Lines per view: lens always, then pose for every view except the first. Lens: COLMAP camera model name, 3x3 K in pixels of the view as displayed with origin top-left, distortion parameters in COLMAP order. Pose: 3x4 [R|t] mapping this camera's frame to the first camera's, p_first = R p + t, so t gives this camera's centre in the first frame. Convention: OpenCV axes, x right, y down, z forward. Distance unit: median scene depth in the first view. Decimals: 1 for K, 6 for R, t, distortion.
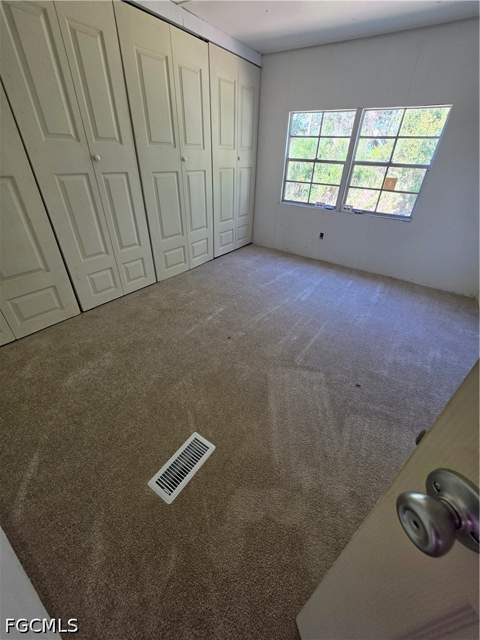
lens RADIAL K [[256.4, 0, 243.5], [0, 256.4, 318.0], [0, 0, 1]] dist [-0.007652, 0.000544]
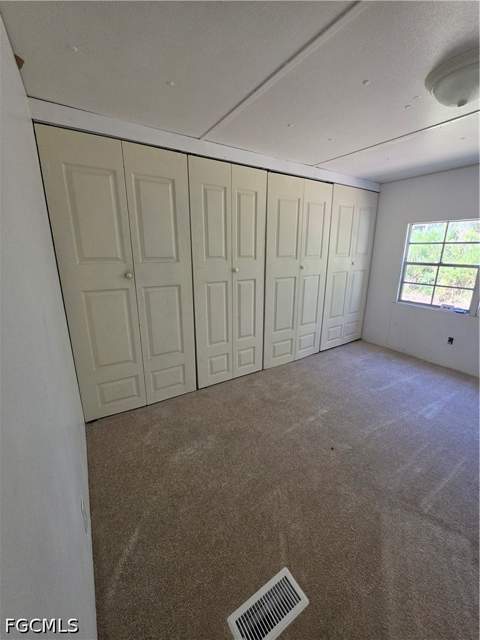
lens RADIAL K [[256.4, 0, 241.3], [0, 256.4, 314.1], [0, 0, 1]] dist [-0.007652, 0.000544]
pose [[0.921378, 0.065388, -0.383128, -0.033062], [-0.183636, 0.942020, -0.280849, -0.049917], [0.342550, 0.329125, 0.879964, -0.045793]]
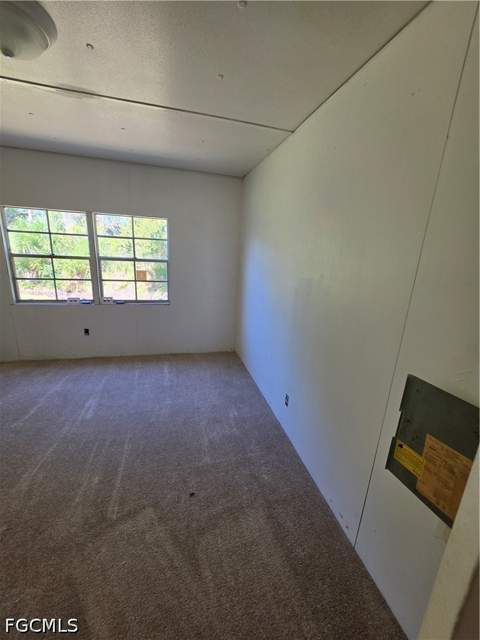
lens RADIAL K [[256.4, 0, 245.7], [0, 256.4, 318.6], [0, 0, 1]] dist [-0.007652, 0.000544]
pose [[0.643347, -0.195400, 0.740219, 0.021620], [0.383870, 0.918885, -0.091070, -0.107848], [-0.662381, 0.342738, 0.666170, 0.052622]]
